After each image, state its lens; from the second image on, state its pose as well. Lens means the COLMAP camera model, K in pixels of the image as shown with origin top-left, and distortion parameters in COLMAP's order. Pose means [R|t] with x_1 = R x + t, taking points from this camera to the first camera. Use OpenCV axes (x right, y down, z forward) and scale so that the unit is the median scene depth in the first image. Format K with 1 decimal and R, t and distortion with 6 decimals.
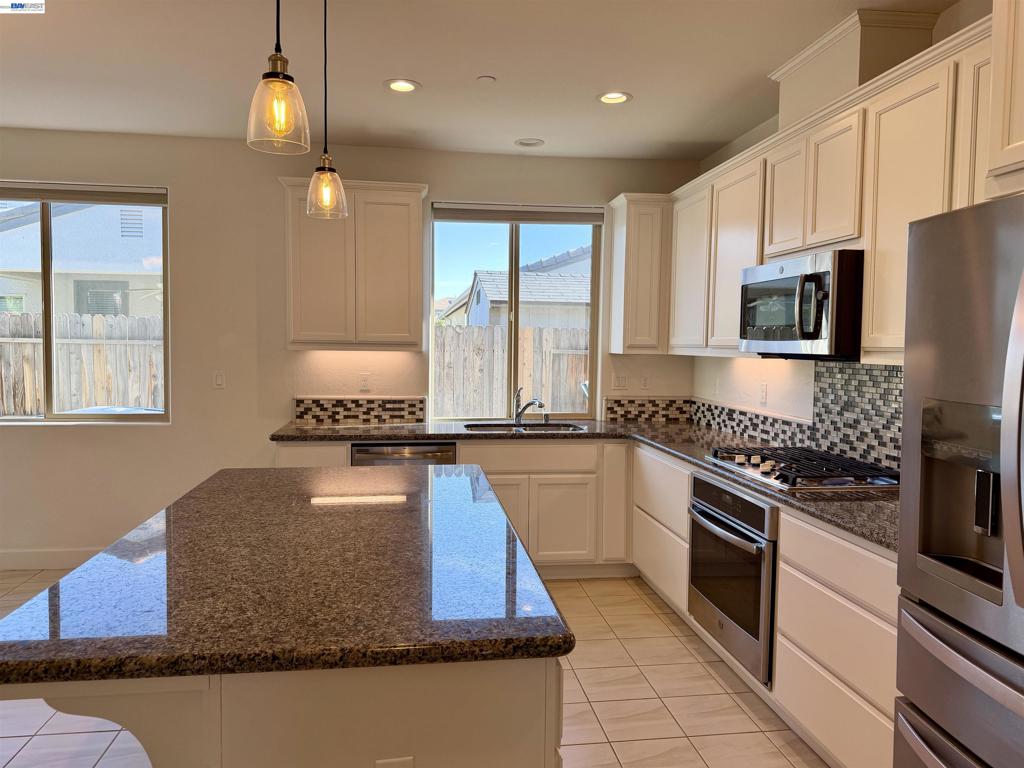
lens RADIAL K [[716.9, 0, 512.0], [0, 716.9, 384.0], [0, 0, 1]] dist [0.025904, -0.025842]
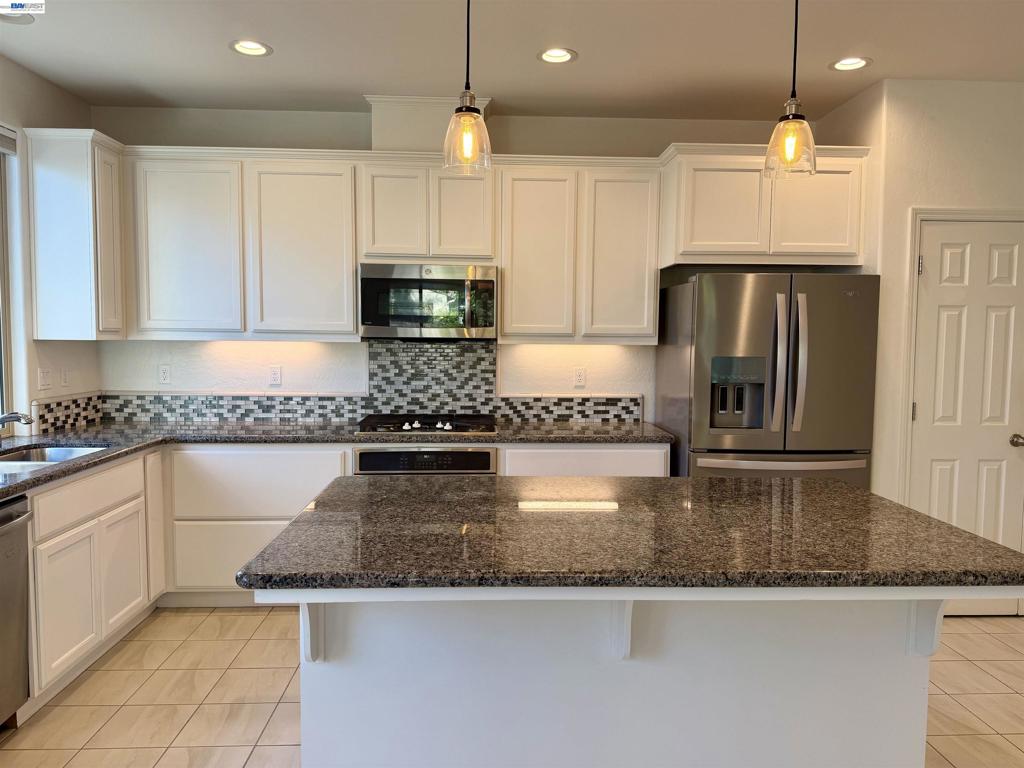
lens RADIAL K [[716.9, 0, 512.0], [0, 716.9, 384.0], [0, 0, 1]] dist [0.025904, -0.025842]
pose [[0.082898, -0.074503, 0.993769, -0.782005], [0.049532, 0.996277, 0.070559, -0.037485], [-0.995326, 0.043374, 0.086280, 0.664582]]
